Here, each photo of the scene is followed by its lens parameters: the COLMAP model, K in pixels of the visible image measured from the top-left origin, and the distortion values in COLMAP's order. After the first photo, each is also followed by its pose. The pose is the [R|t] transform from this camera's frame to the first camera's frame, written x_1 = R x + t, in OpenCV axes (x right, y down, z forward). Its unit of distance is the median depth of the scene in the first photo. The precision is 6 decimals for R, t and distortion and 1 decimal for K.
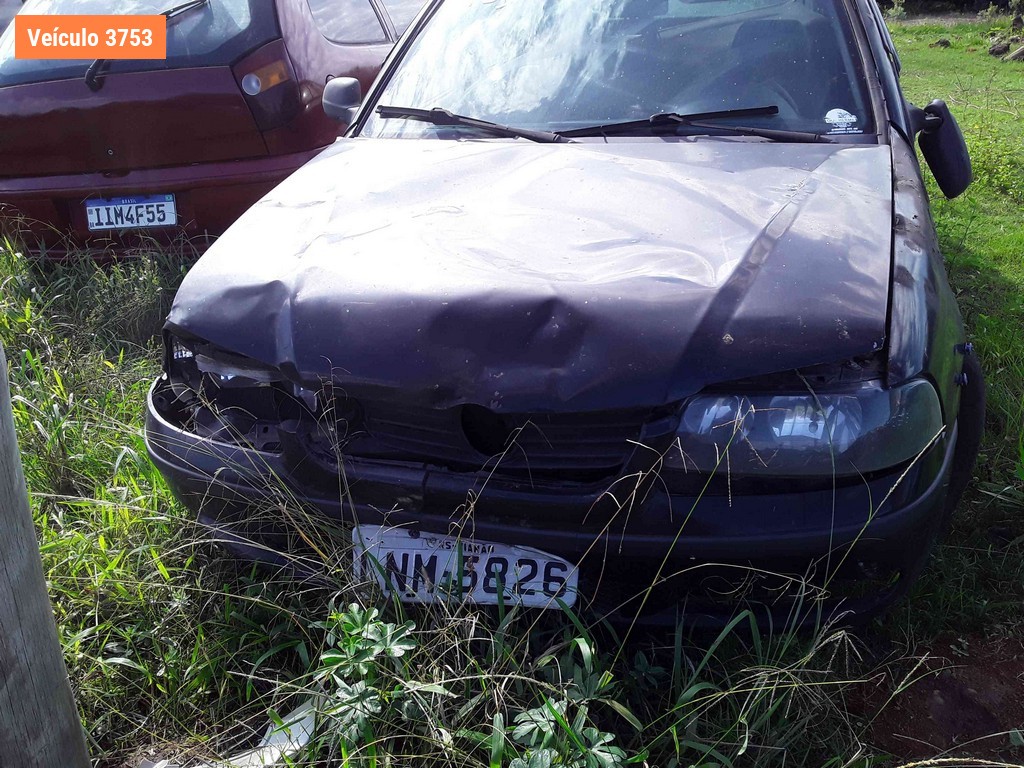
lens RADIAL K [[965.4, 0, 512.0], [0, 965.4, 384.0], [0, 0, 1]] dist [0.114609, -0.256662]
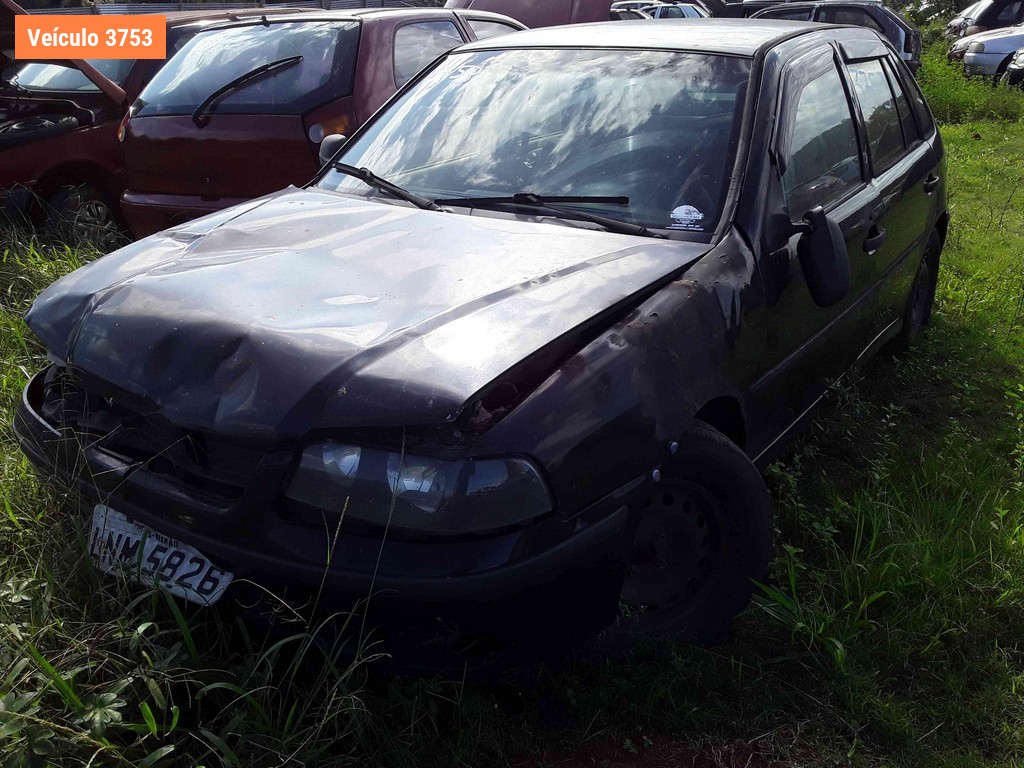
lens RADIAL K [[965.4, 0, 512.0], [0, 965.4, 384.0], [0, 0, 1]] dist [0.114609, -0.256662]
pose [[0.951655, 0.151608, -0.267149, 0.464875], [-0.165253, 0.985818, -0.029218, -0.035772], [0.258930, 0.071953, 0.963212, -0.021719]]
